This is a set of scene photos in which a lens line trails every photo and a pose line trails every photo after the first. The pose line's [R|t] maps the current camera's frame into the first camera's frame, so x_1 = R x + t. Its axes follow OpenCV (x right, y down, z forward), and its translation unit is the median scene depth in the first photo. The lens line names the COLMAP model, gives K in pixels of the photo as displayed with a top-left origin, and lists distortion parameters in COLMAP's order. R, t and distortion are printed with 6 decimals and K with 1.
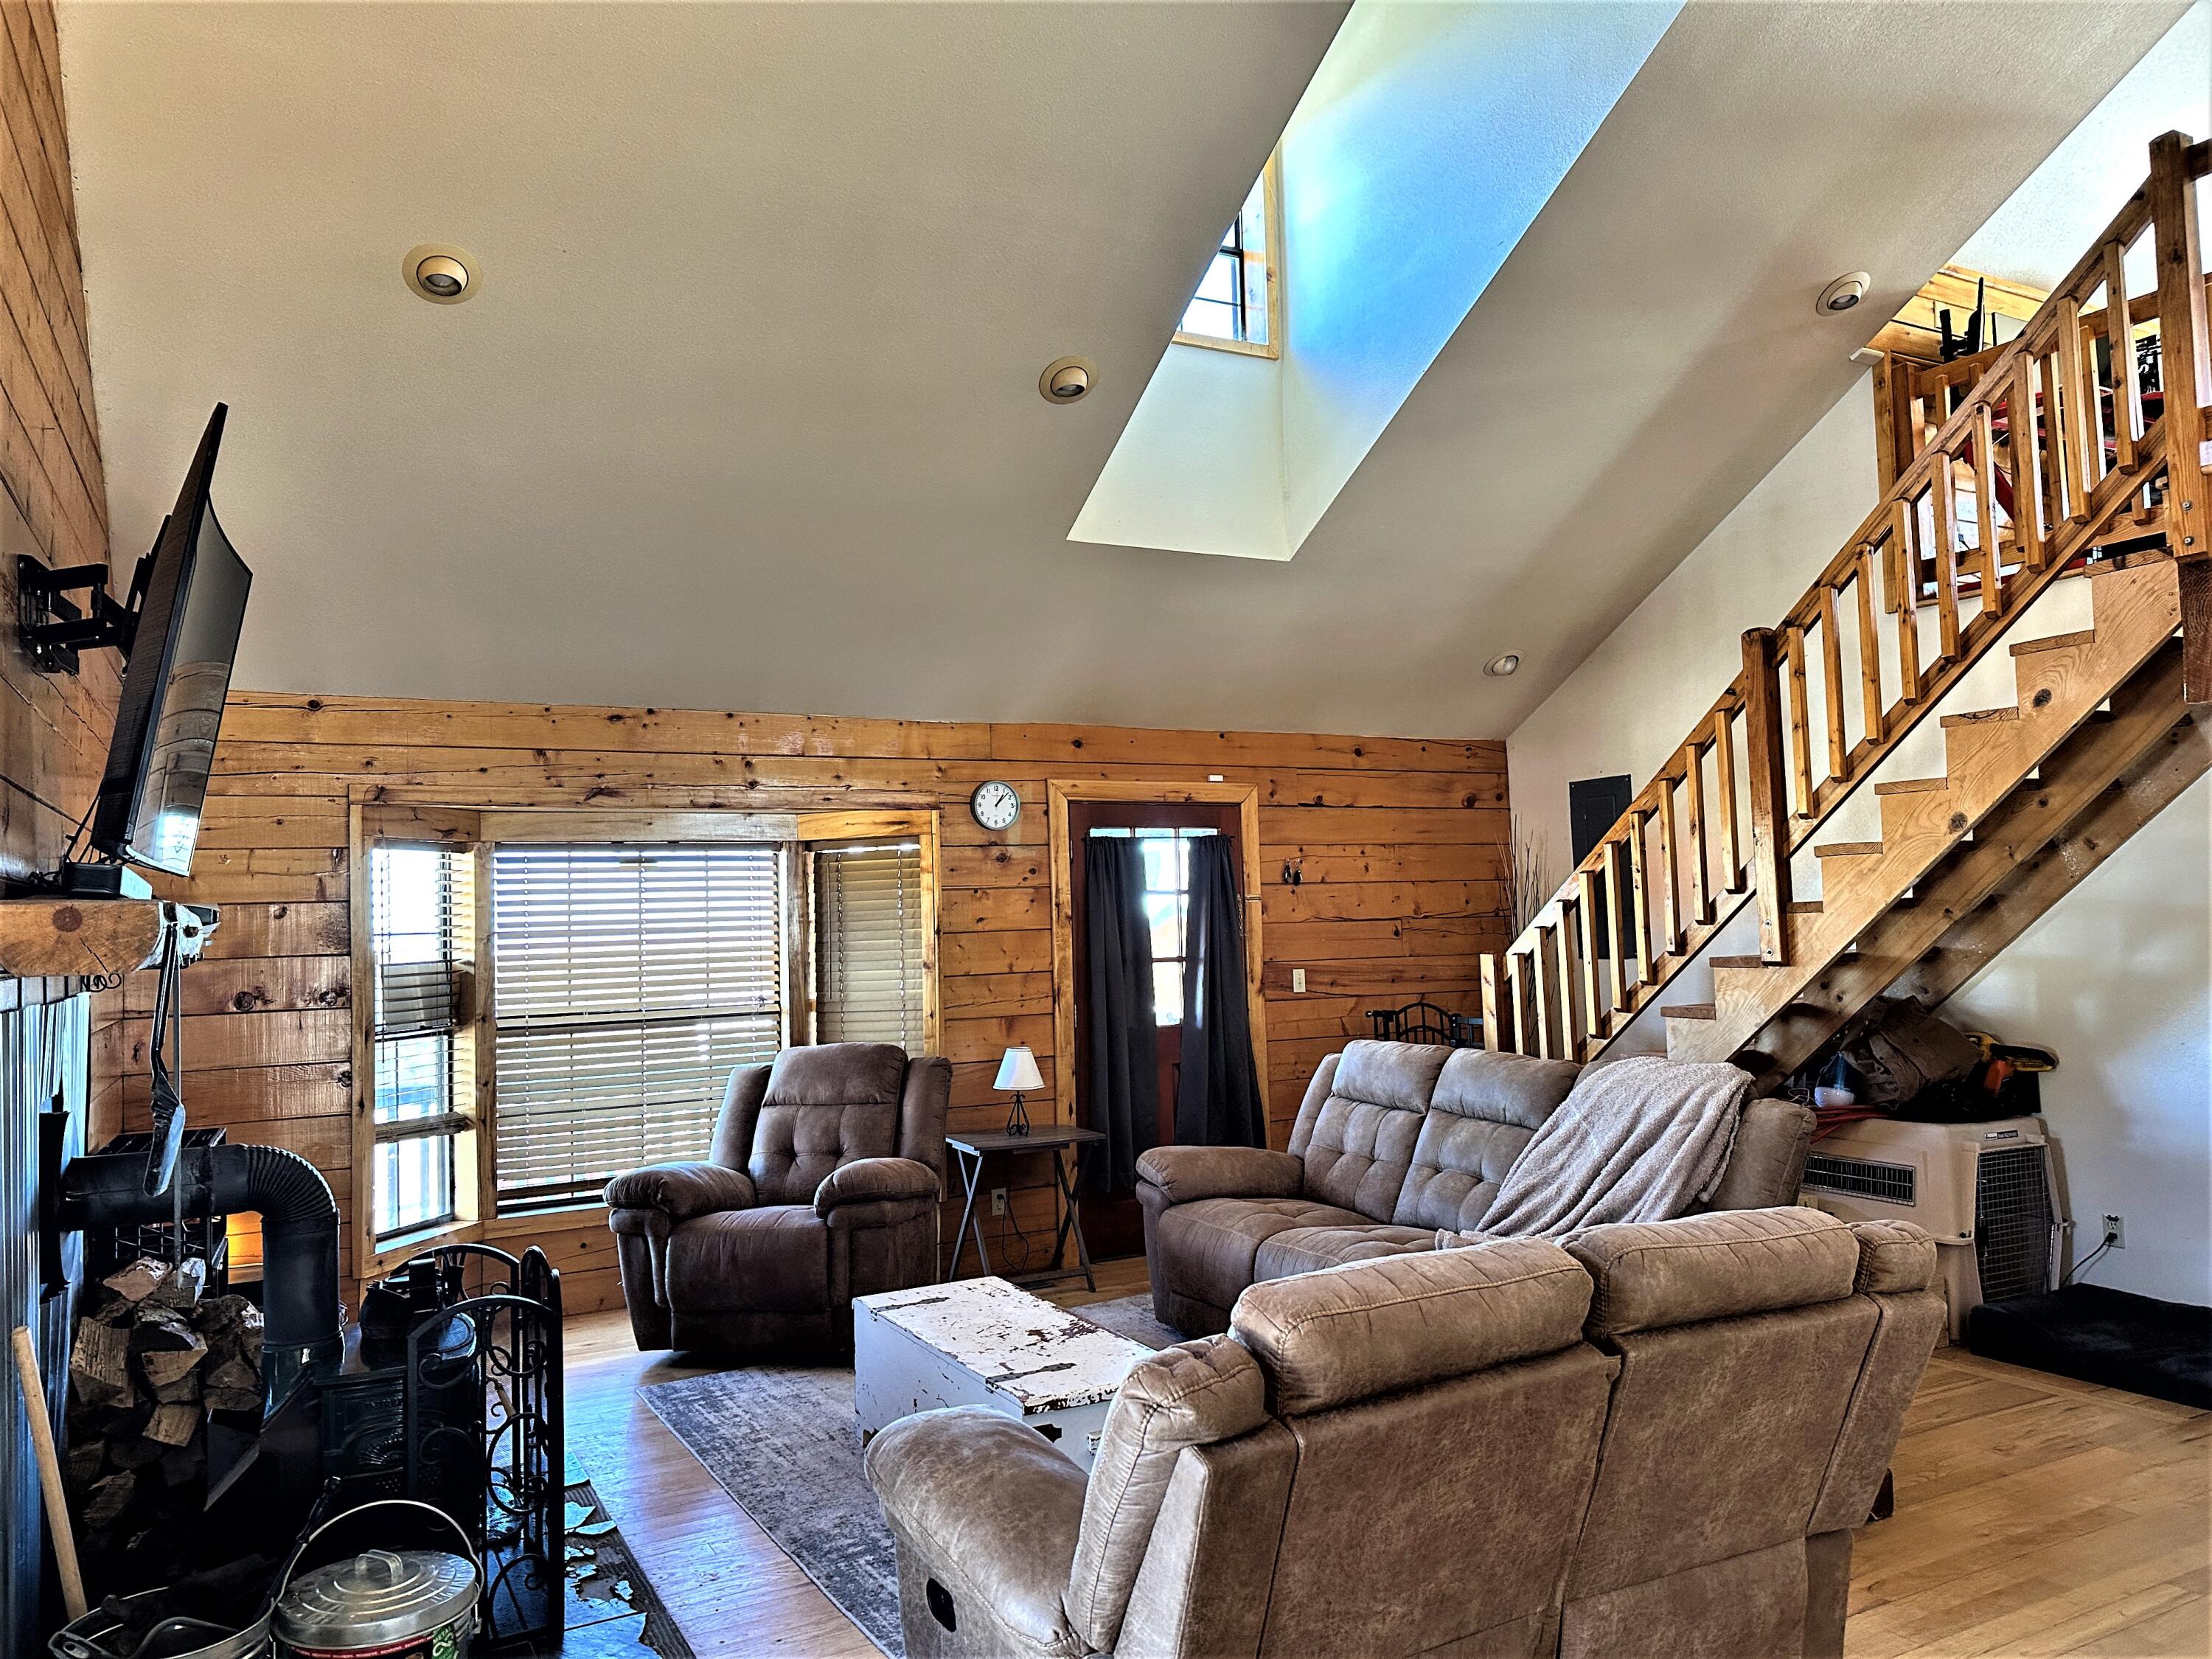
lens RADIAL K [[1527.6, 0, 1097.1], [0, 1527.6, 808.2], [0, 0, 1]] dist [0.094664, -0.113021]
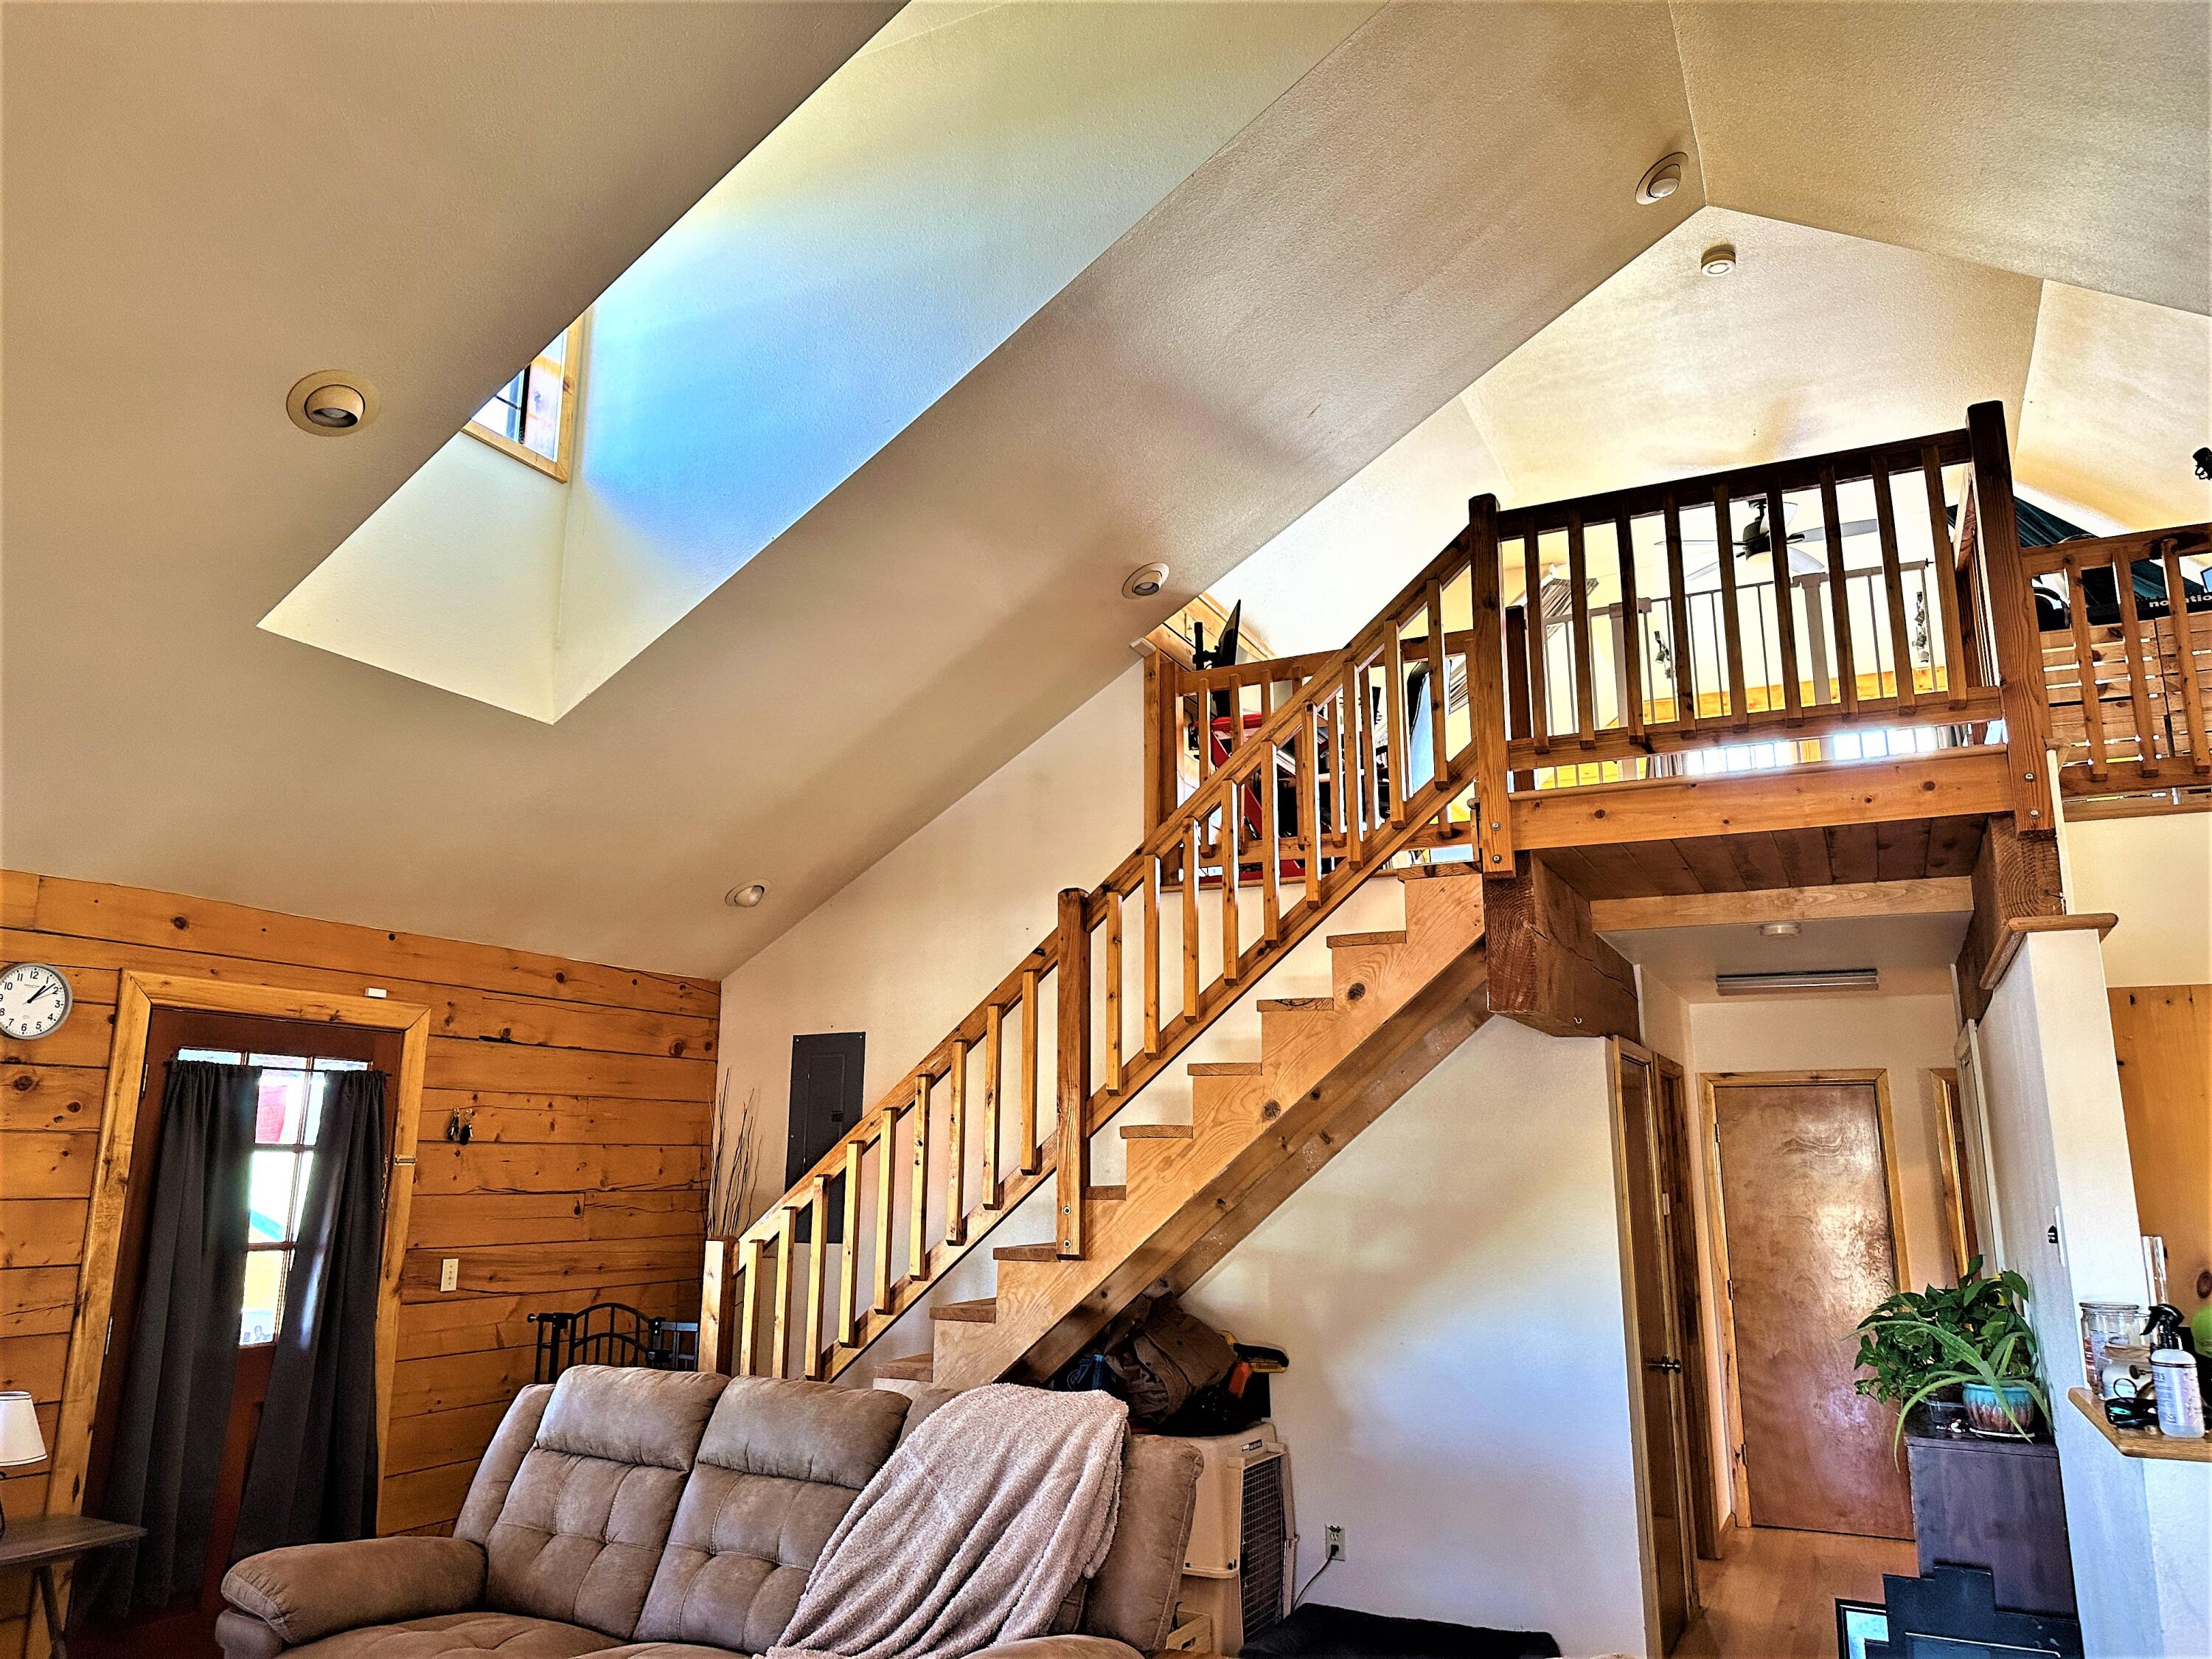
lens RADIAL K [[1527.6, 0, 1097.1], [0, 1527.6, 808.2], [0, 0, 1]] dist [0.094664, -0.113021]
pose [[0.815756, 0.166353, 0.553957, -0.083450], [-0.073363, 0.979771, -0.186191, 0.008562], [-0.573724, 0.111246, 0.811459, 0.212870]]
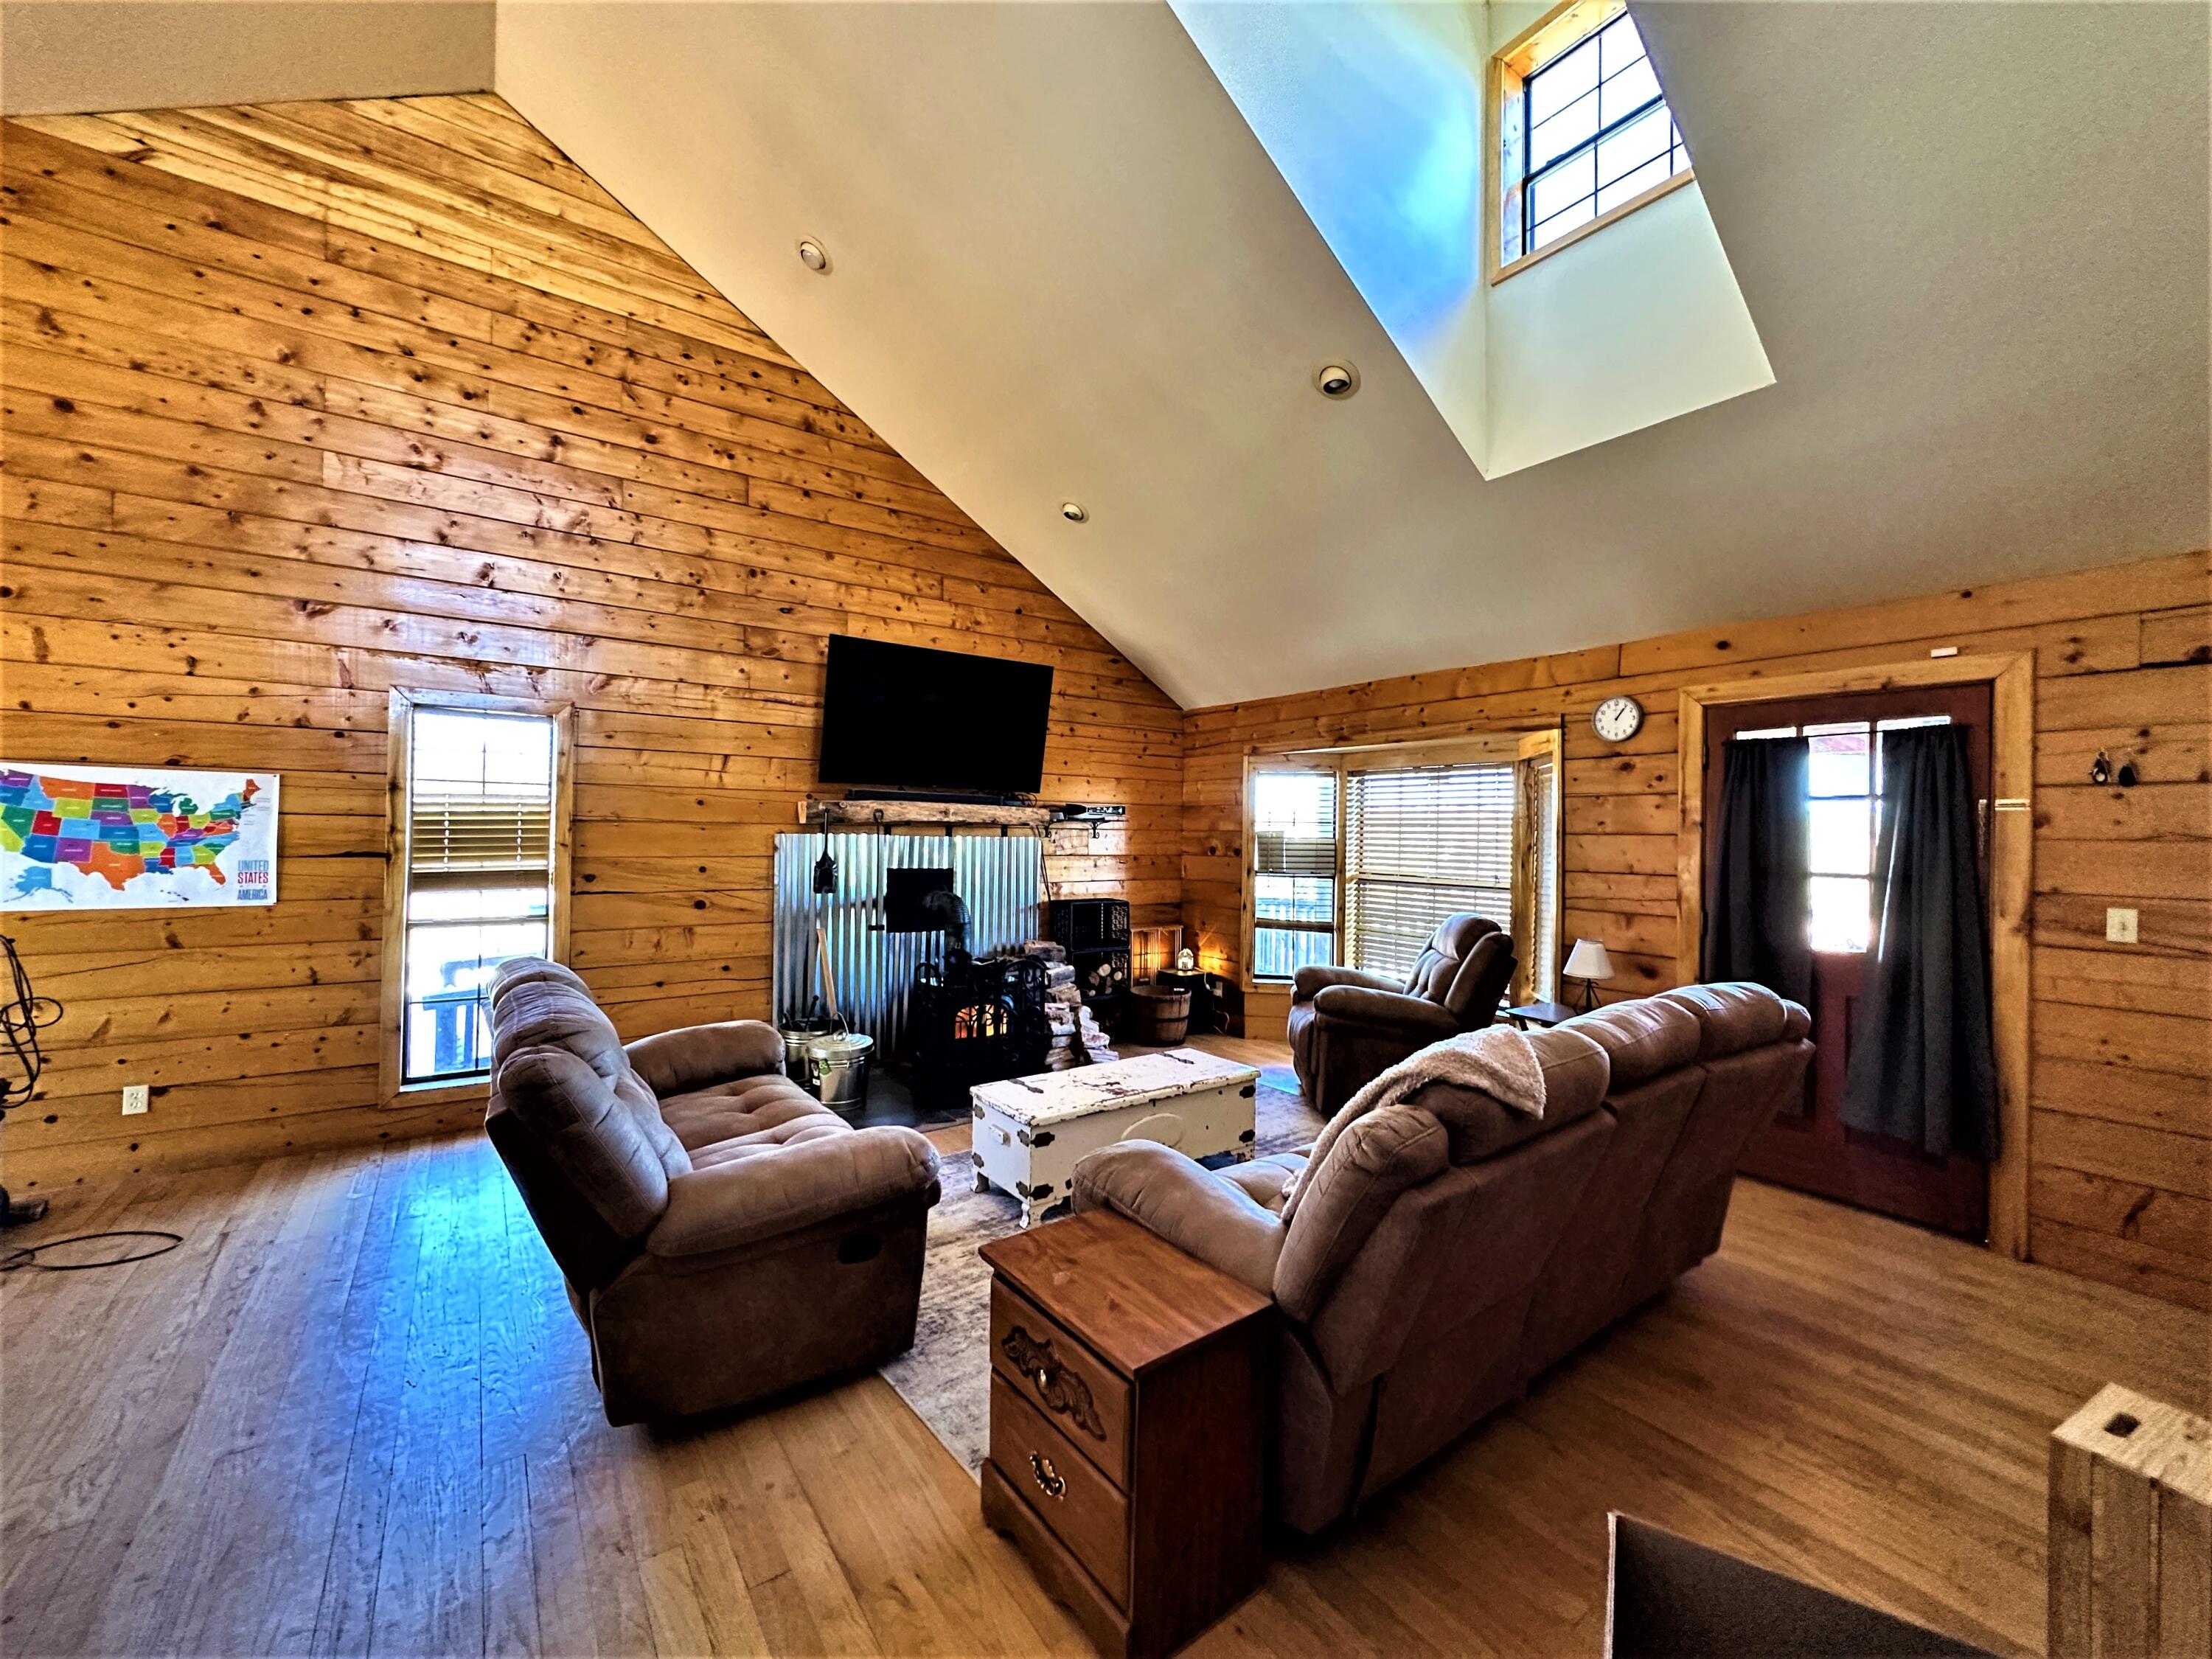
lens RADIAL K [[876.5, 0, 1105.1], [0, 876.5, 826.4], [0, 0, 1]] dist [-0.003285, -0.000463]
pose [[0.125255, 0.024665, -0.991818, 0.557385], [0.054990, 0.997982, 0.031763, 0.037755], [0.990600, -0.058518, 0.123646, 0.609986]]
